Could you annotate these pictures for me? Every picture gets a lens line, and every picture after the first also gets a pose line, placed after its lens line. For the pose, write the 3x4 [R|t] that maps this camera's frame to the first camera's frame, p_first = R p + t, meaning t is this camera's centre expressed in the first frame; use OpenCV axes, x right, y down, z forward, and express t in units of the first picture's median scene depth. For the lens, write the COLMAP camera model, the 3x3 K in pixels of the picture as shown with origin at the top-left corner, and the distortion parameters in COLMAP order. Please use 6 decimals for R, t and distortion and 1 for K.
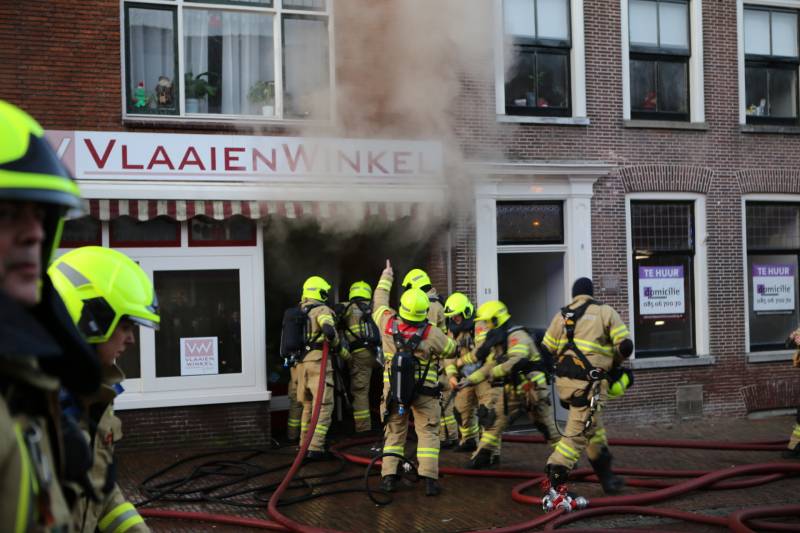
lens RADIAL K [[1121.2, 0, 401.0], [0, 1121.2, 262.9], [0, 0, 1]] dist [0.026984, 0.000000]
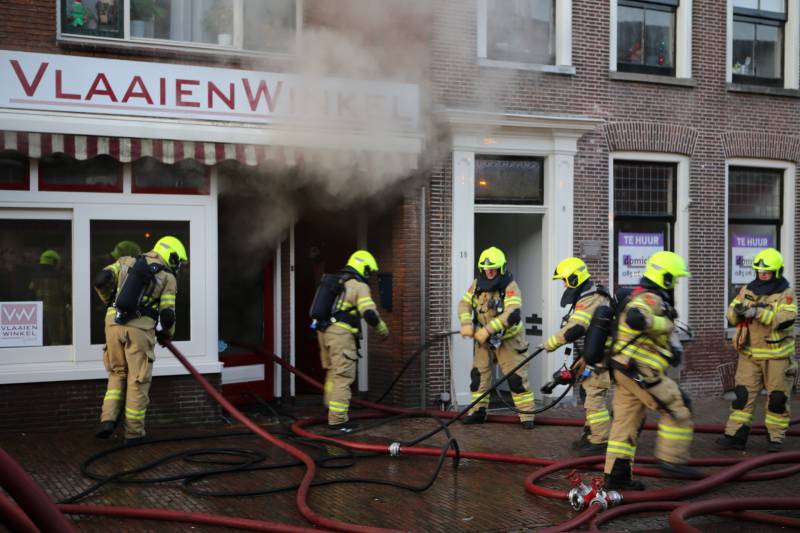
lens RADIAL K [[1121.2, 0, 395.2], [0, 1121.2, 264.4], [0, 0, 1]] dist [0.026984, 0.000000]
pose [[0.993362, 0.025223, 0.112235, -0.082275], [-0.028493, 0.999212, 0.027629, 0.010421], [-0.111449, -0.030644, 0.993298, 0.120712]]
